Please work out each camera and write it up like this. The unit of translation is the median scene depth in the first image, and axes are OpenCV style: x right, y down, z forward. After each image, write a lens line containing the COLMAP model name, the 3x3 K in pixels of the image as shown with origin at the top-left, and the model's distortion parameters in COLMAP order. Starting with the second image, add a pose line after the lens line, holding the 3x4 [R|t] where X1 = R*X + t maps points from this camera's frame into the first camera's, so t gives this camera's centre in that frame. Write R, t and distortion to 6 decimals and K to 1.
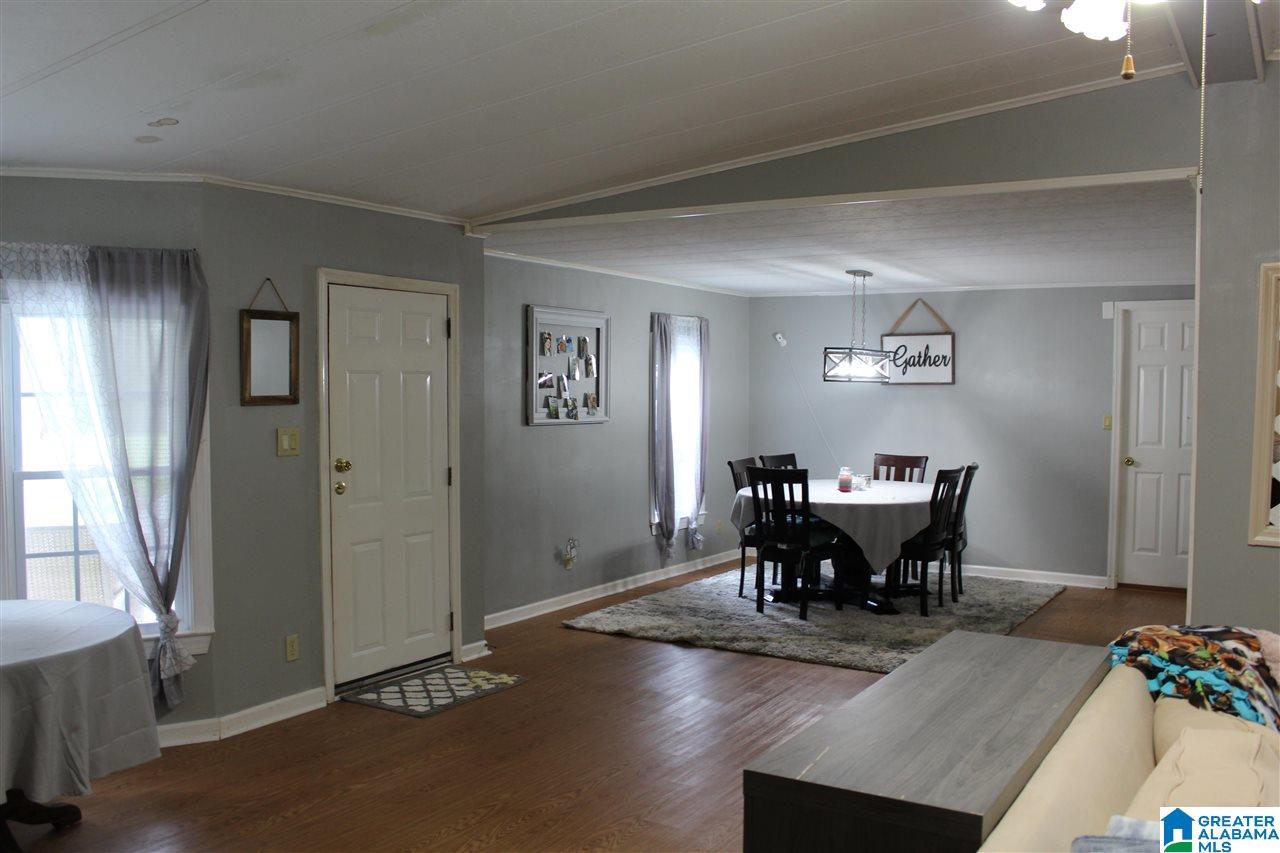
lens RADIAL K [[1063.6, 0, 645.3], [0, 1063.6, 427.3], [0, 0, 1]] dist [-0.167697, 0.141611]
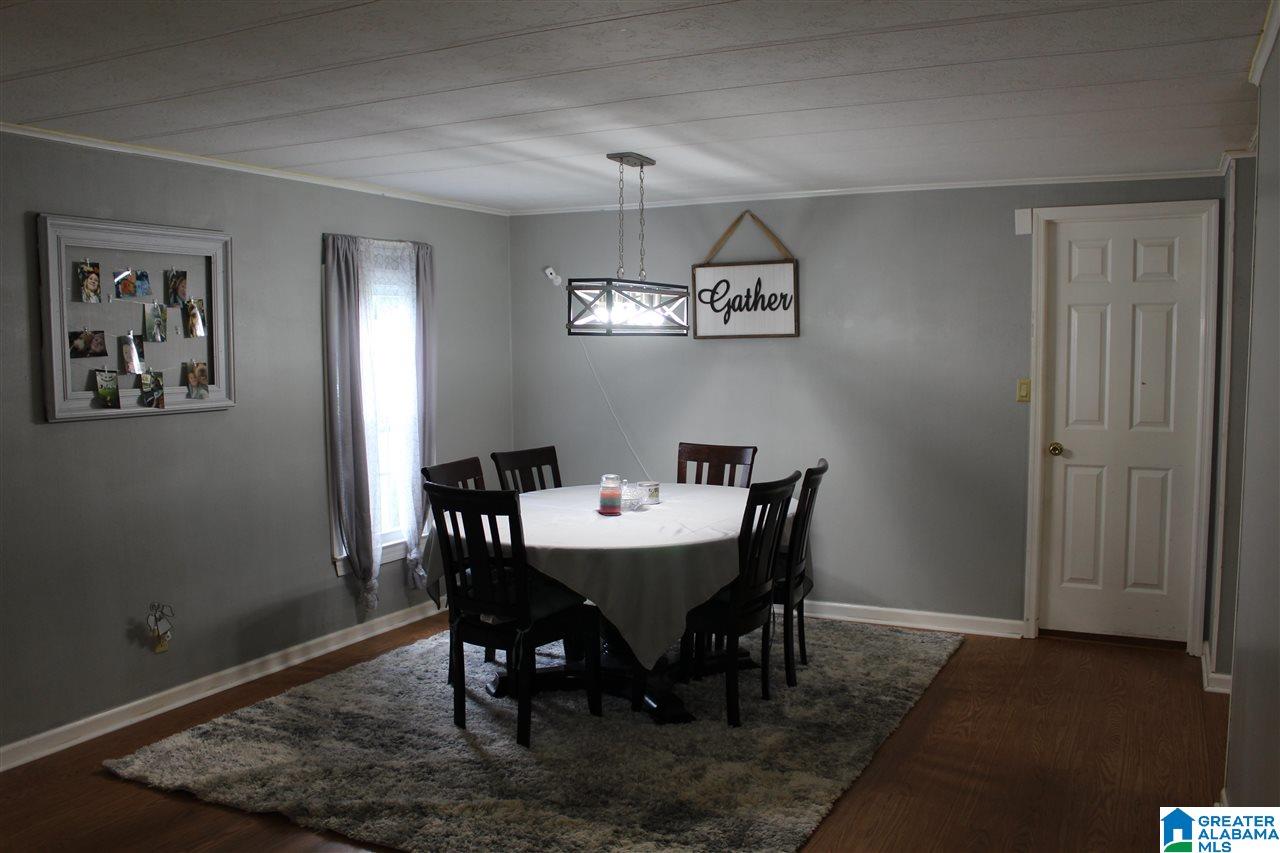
lens RADIAL K [[1063.6, 0, 642.2], [0, 1063.6, 429.9], [0, 0, 1]] dist [-0.167697, 0.141611]
pose [[0.995237, -0.022863, 0.094766, 0.161671], [0.018754, 0.998854, 0.044025, -0.016177], [-0.095664, -0.042038, 0.994526, 0.414921]]
